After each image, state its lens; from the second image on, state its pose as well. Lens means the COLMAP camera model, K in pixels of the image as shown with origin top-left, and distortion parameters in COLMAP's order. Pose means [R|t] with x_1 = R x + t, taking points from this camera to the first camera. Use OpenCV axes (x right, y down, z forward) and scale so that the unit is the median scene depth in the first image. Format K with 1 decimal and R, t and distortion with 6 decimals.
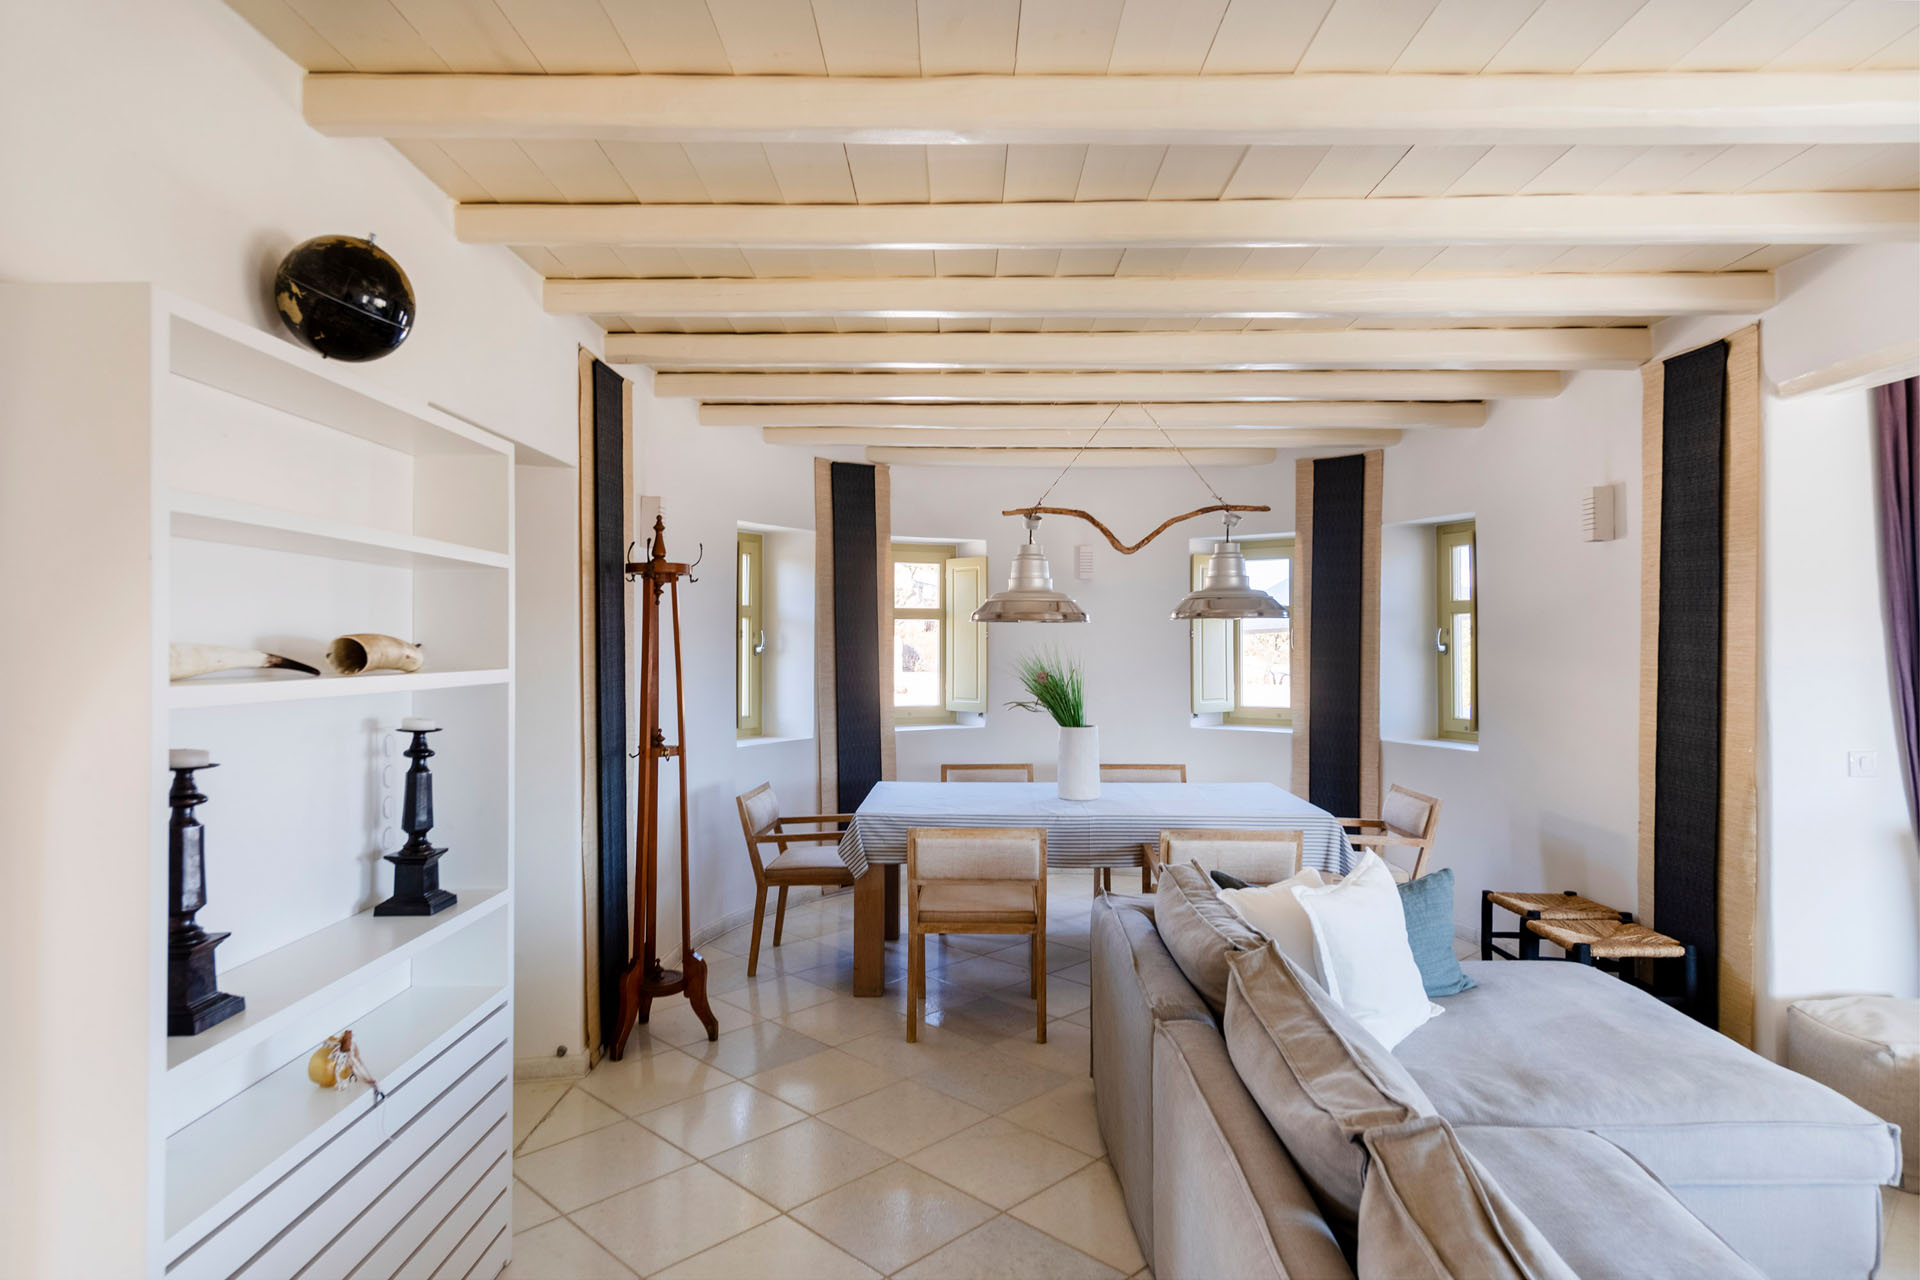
lens RADIAL K [[1094.3, 0, 949.5], [0, 1094.3, 636.0], [0, 0, 1]] dist [0.008286, -0.000057]
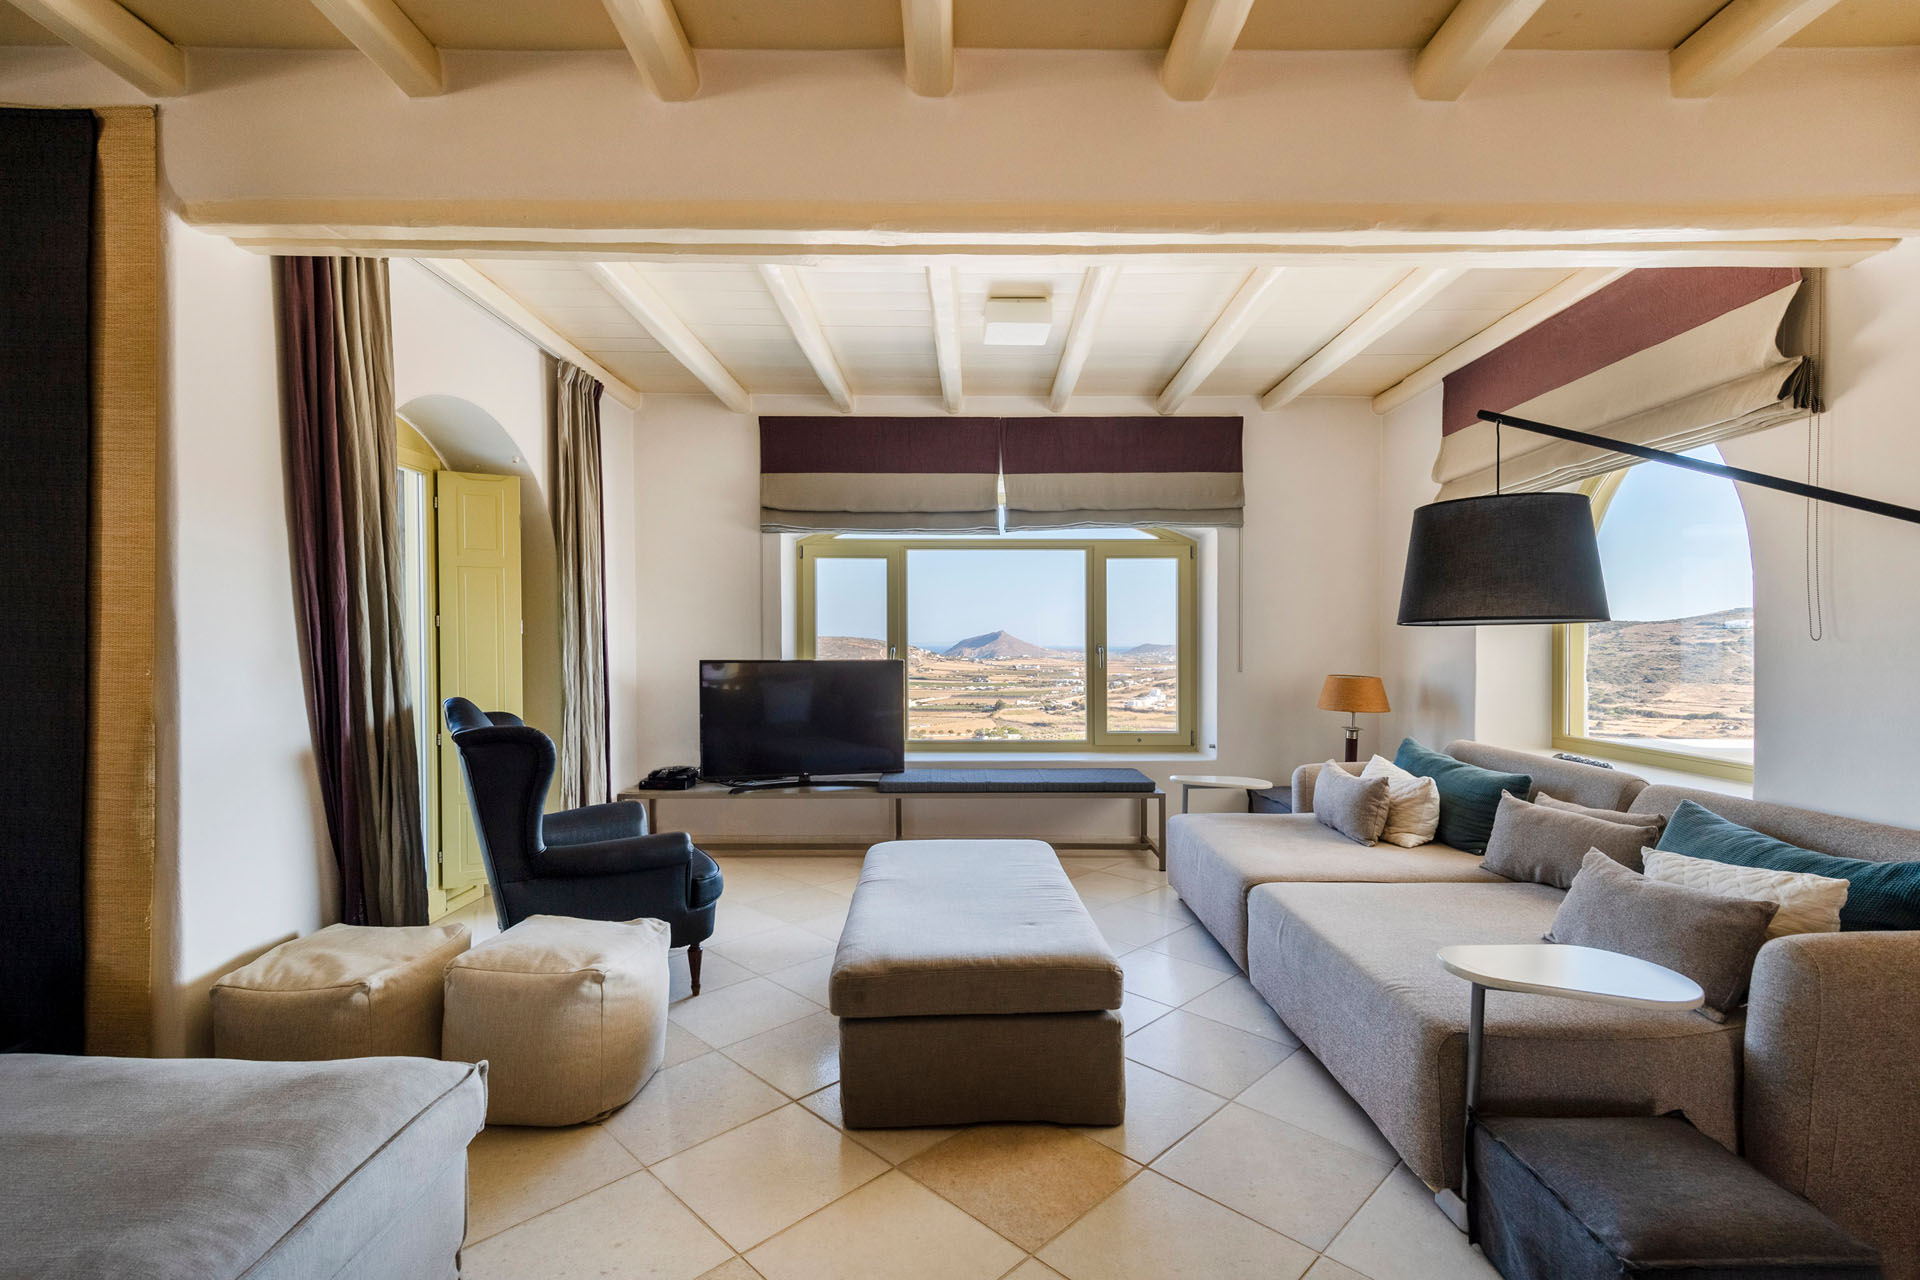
lens RADIAL K [[882.0, 0, 943.4], [0, 882.0, 651.7], [0, 0, 1]] dist [0.001113, 0.000011]
pose [[-0.007703, -0.013248, 0.999883, 0.120124], [-0.005053, 0.999900, 0.013210, 0.080435], [-0.999958, -0.004951, -0.007769, 0.468797]]
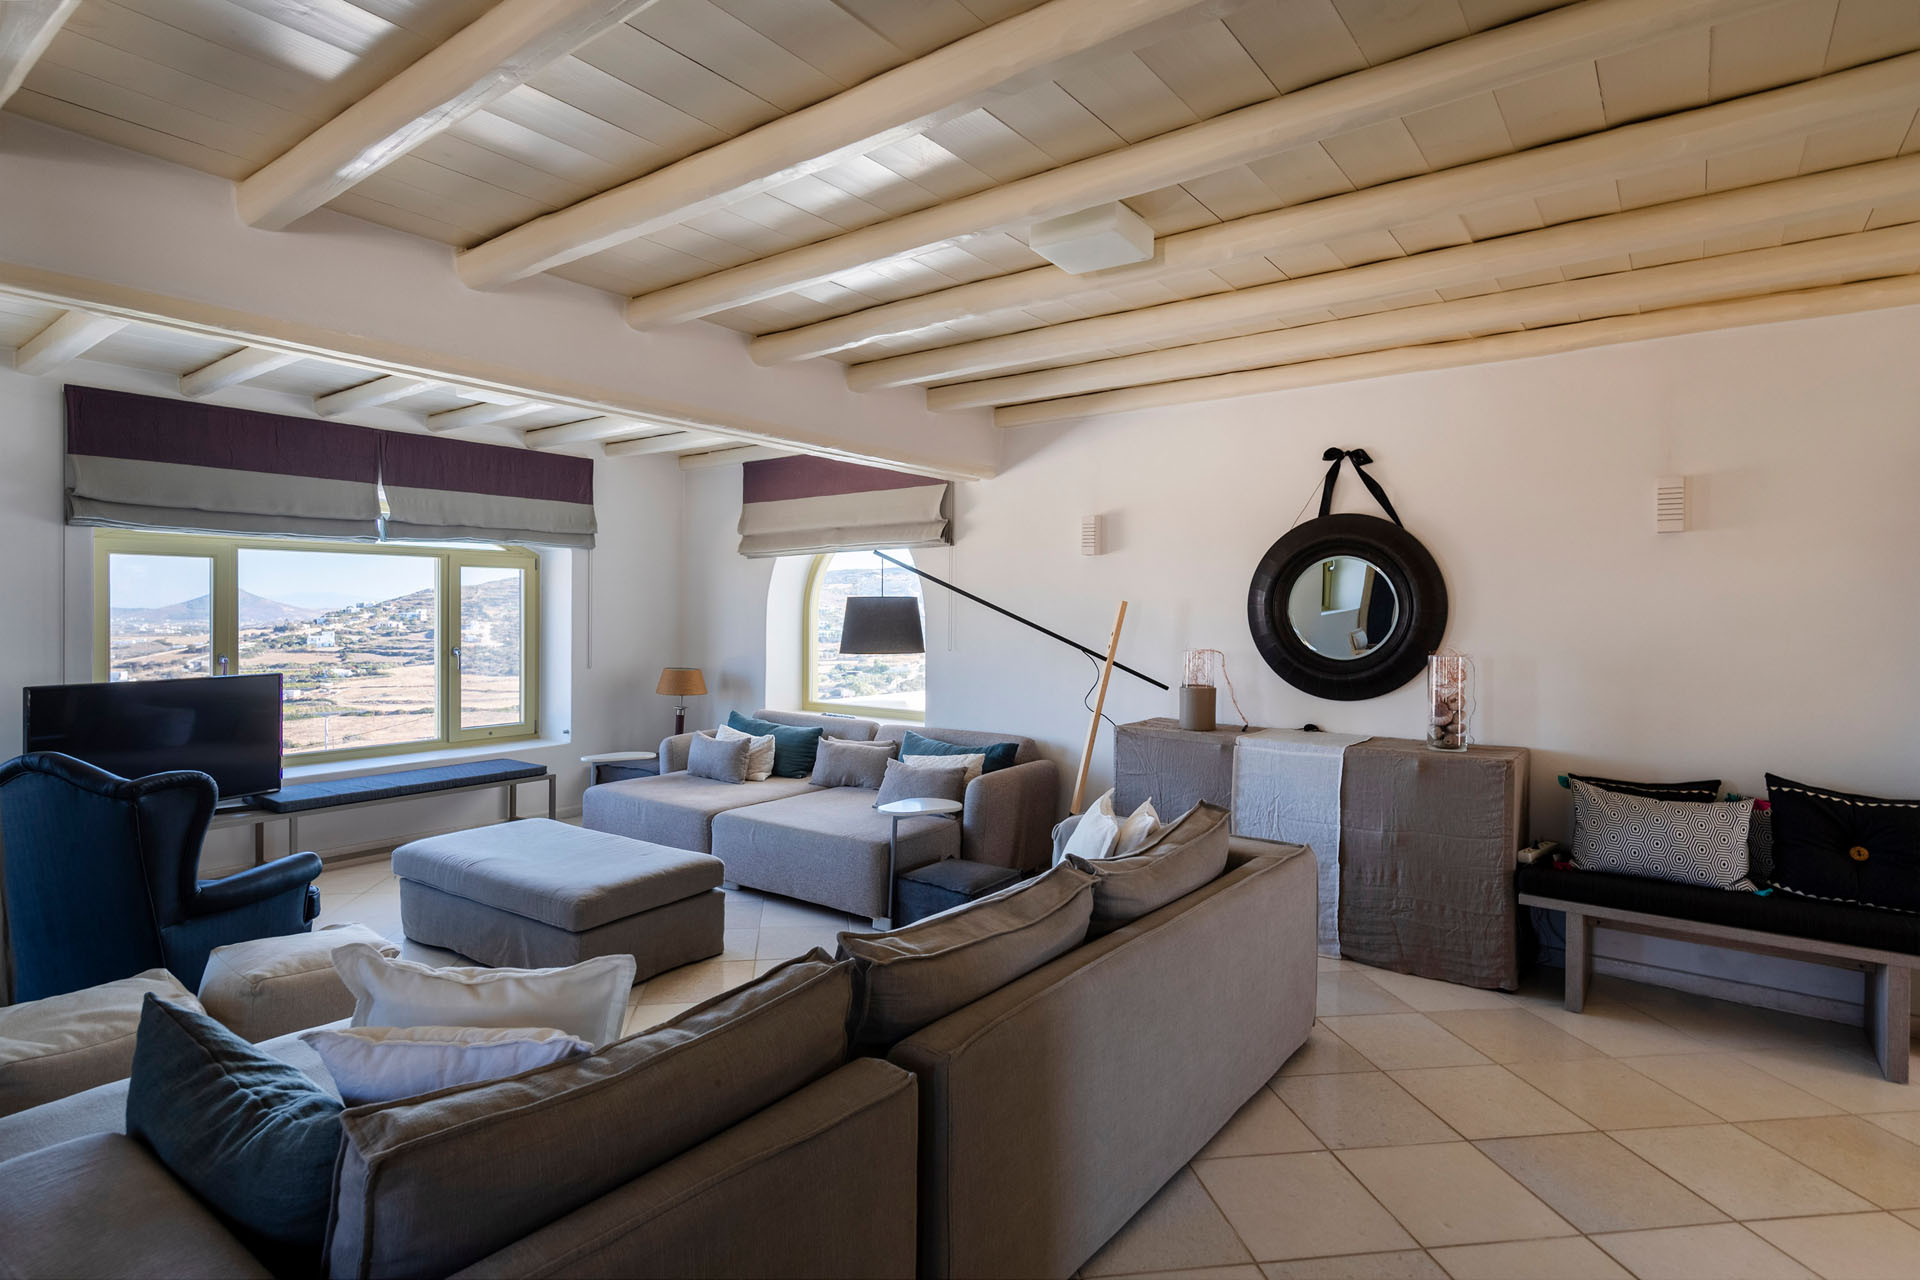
lens RADIAL K [[975.0, 0, 958.3], [0, 975.0, 621.3], [0, 0, 1]] dist [0.011645, -0.002794]
pose [[-0.812498, -0.013138, 0.582816, 0.022700], [-0.010005, 0.999913, 0.008592, 0.057521], [-0.582878, 0.001150, -0.812559, 0.690281]]
